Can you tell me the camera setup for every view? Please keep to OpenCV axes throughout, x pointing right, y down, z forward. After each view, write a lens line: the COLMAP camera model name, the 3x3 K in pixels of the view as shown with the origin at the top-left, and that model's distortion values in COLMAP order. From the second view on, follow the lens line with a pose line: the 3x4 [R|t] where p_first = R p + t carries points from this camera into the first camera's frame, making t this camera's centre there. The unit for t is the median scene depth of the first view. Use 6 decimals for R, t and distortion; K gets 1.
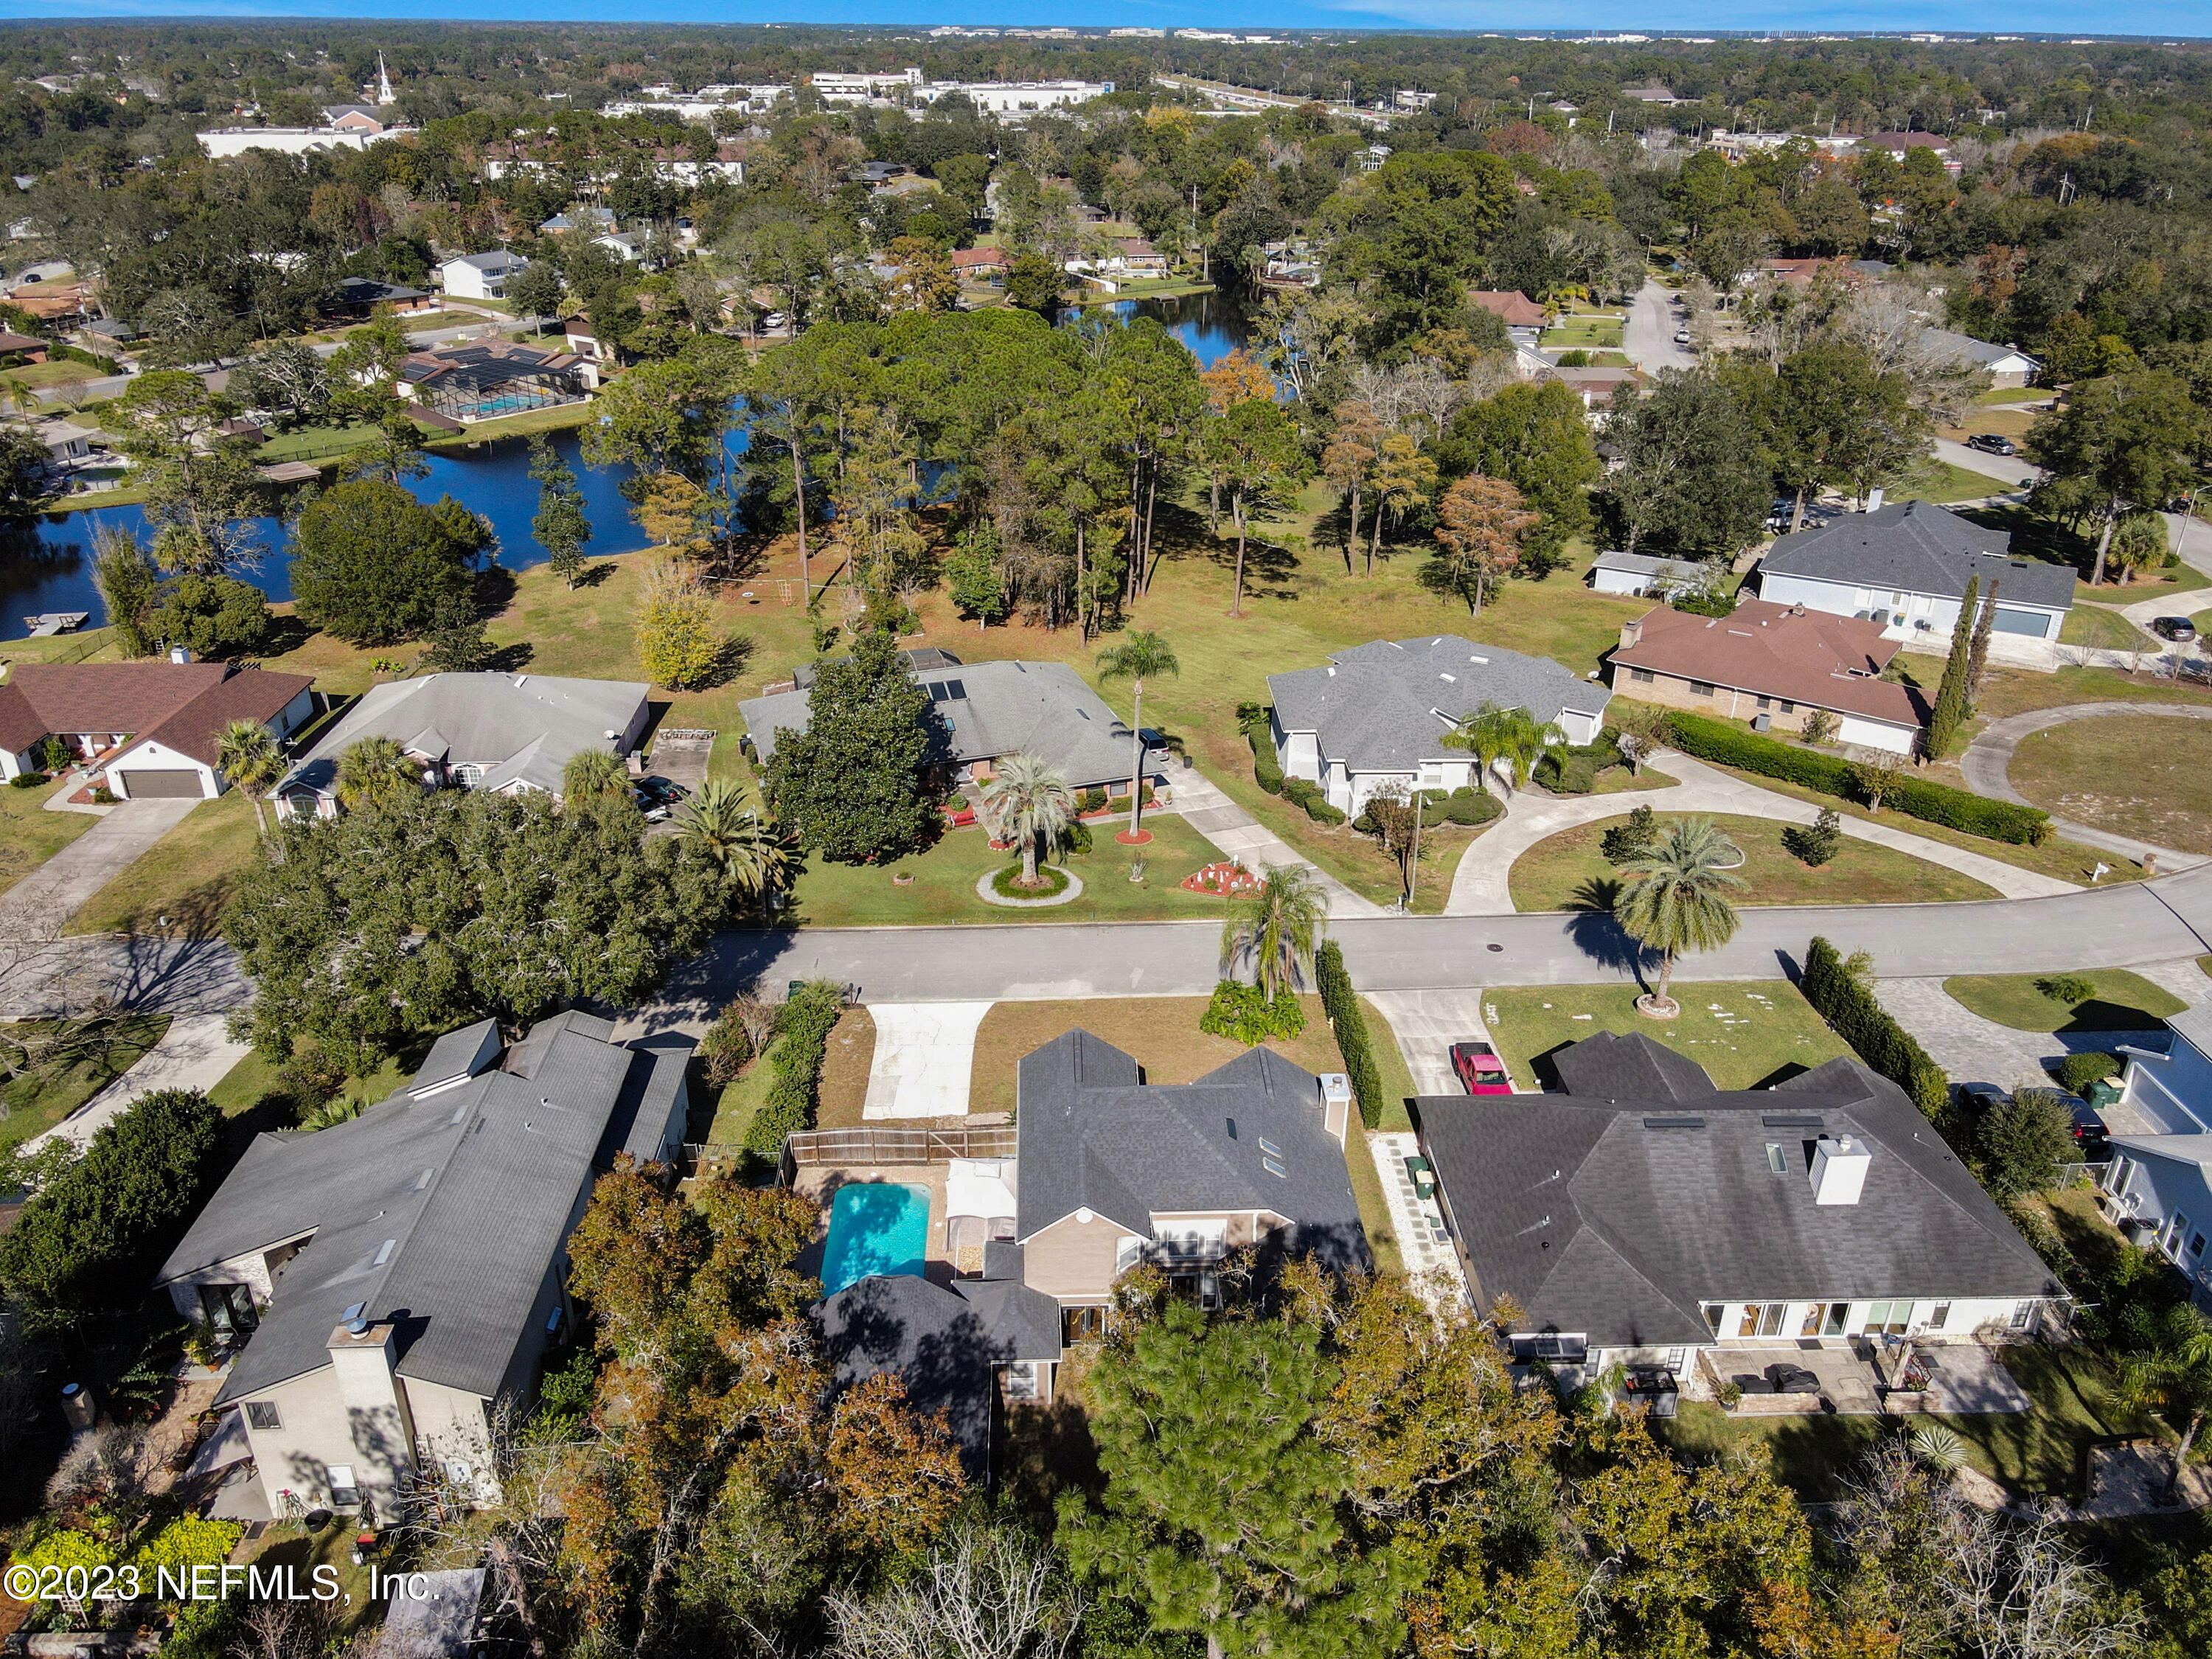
lens RADIAL K [[1617.6, 0, 1102.4], [0, 1617.6, 828.6], [0, 0, 1]] dist [0.016808, -0.001190]
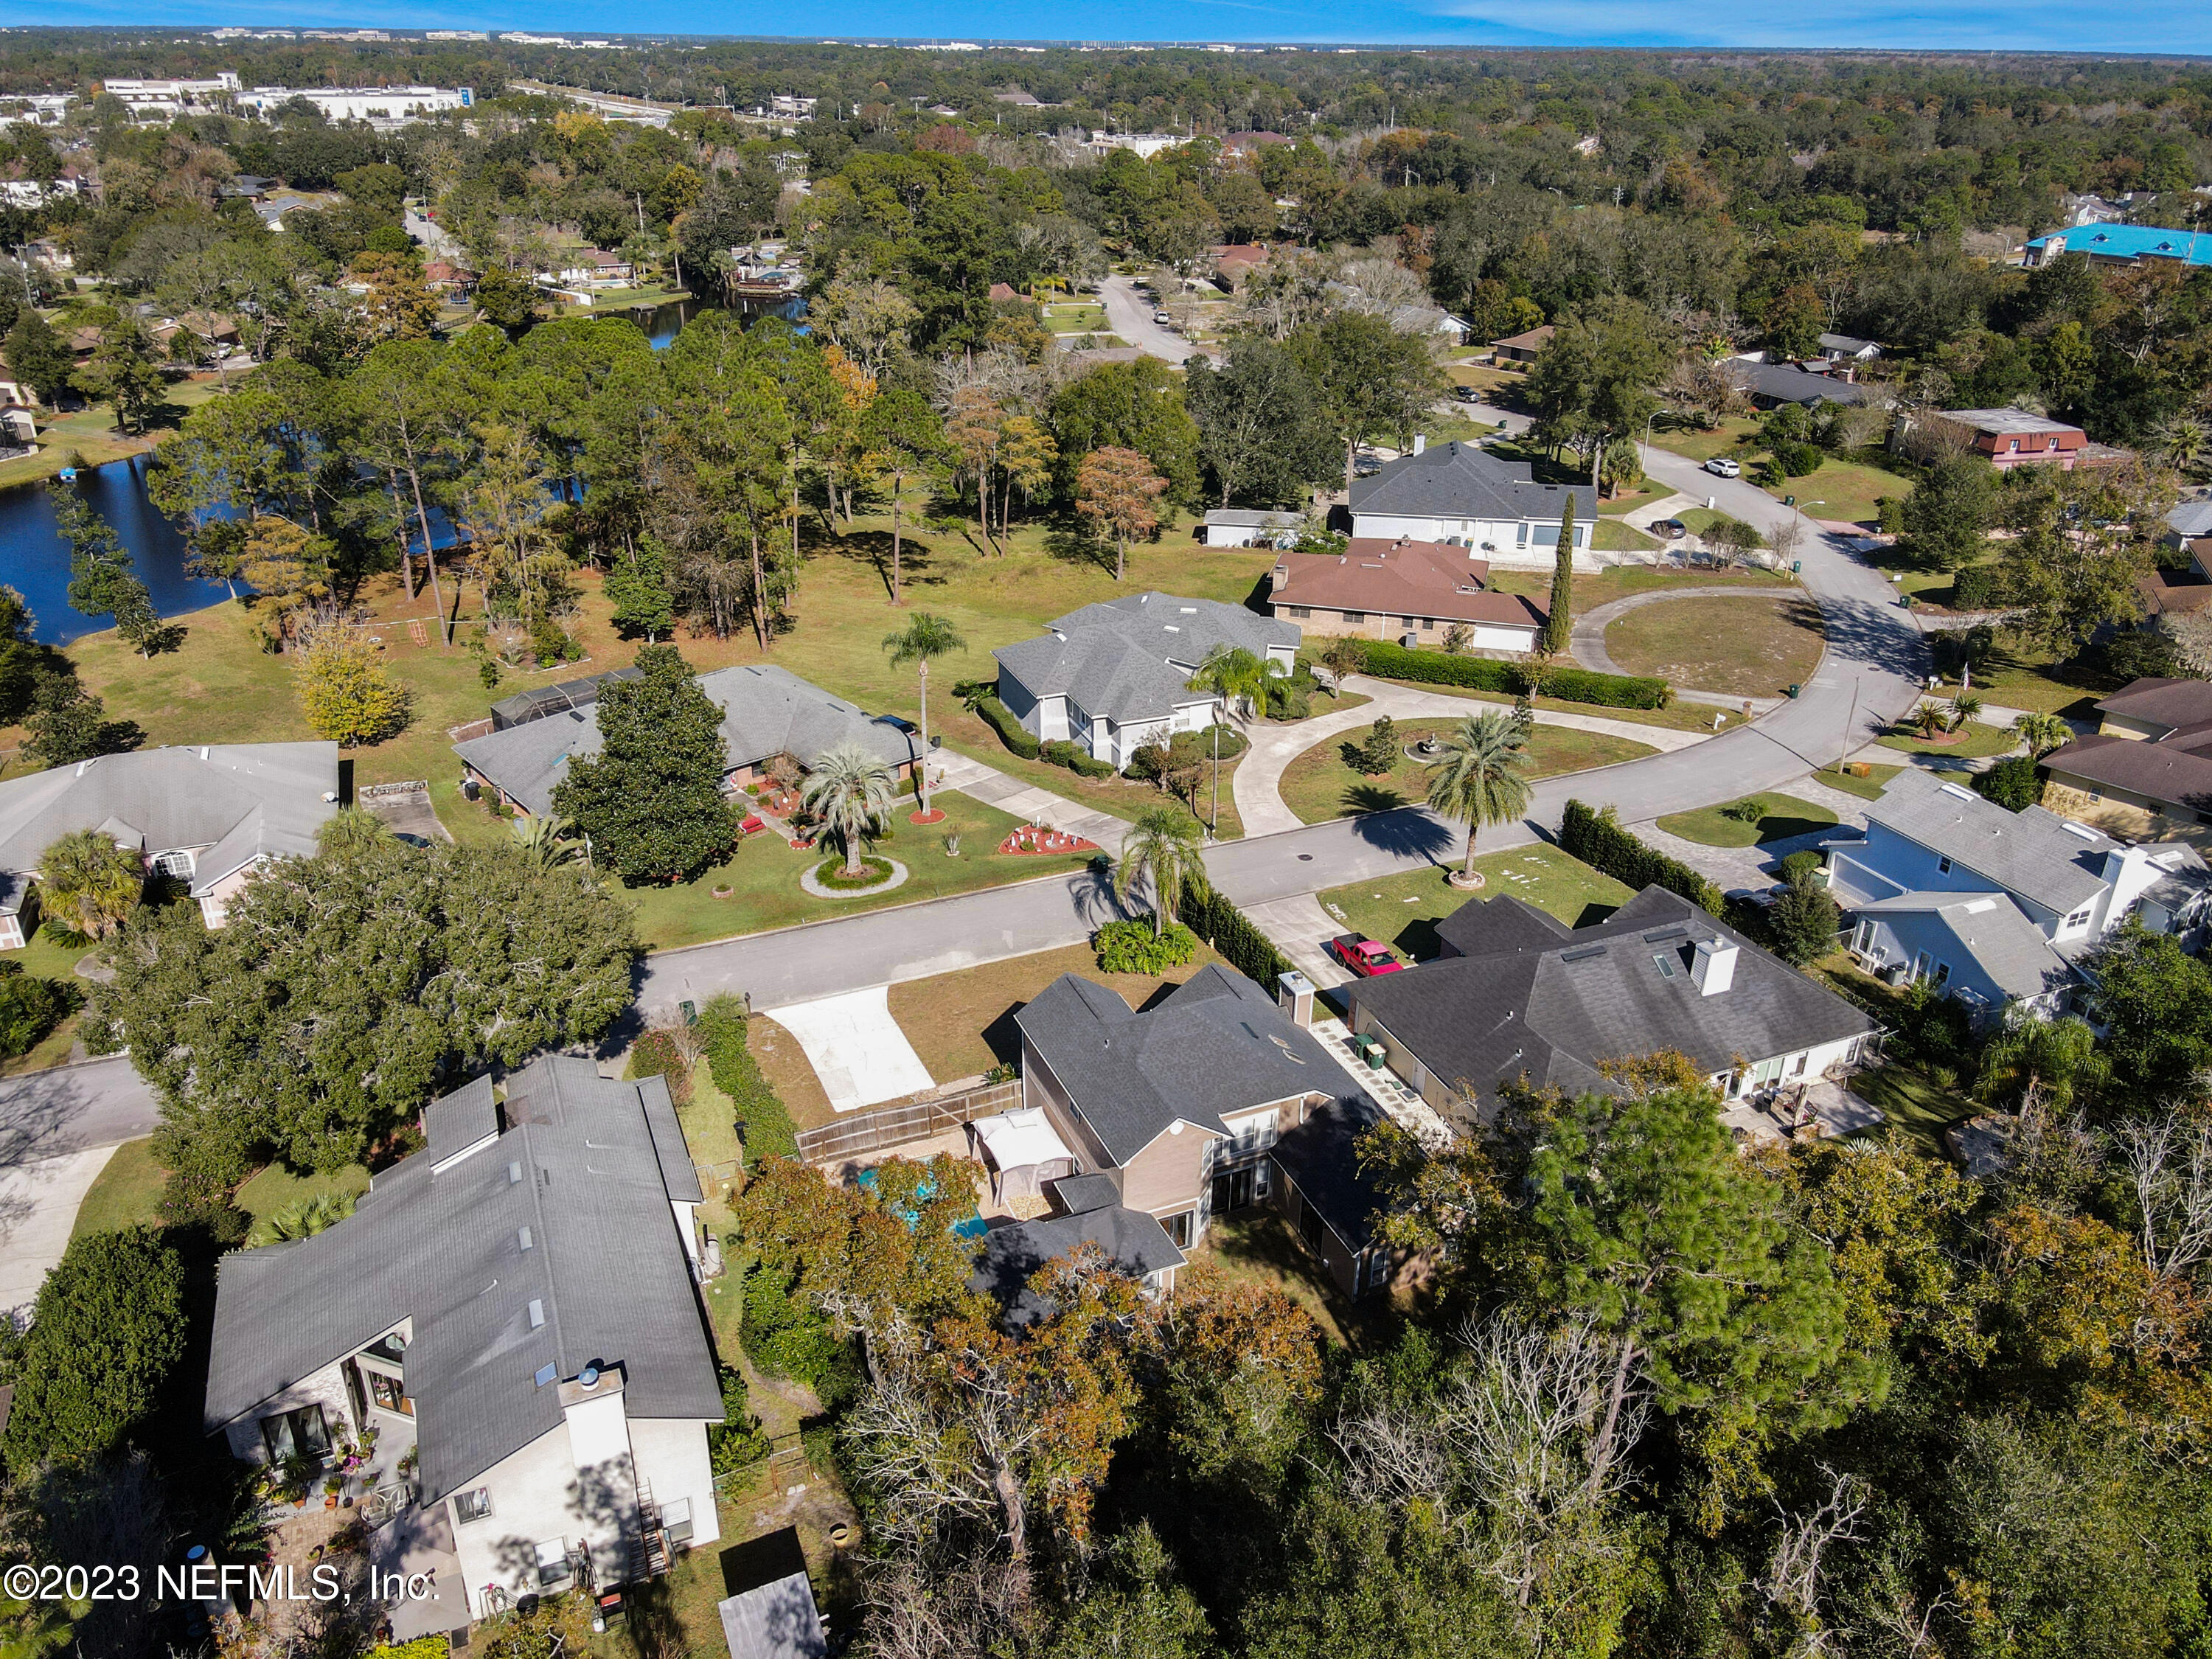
lens RADIAL K [[1617.6, 0, 1096.4], [0, 1617.6, 831.9], [0, 0, 1]] dist [0.016808, -0.001190]
pose [[0.934354, -0.154401, 0.321160, -0.169615], [0.154963, 0.987629, 0.023978, 0.005443], [-0.320889, 0.027364, 0.946721, -0.001147]]
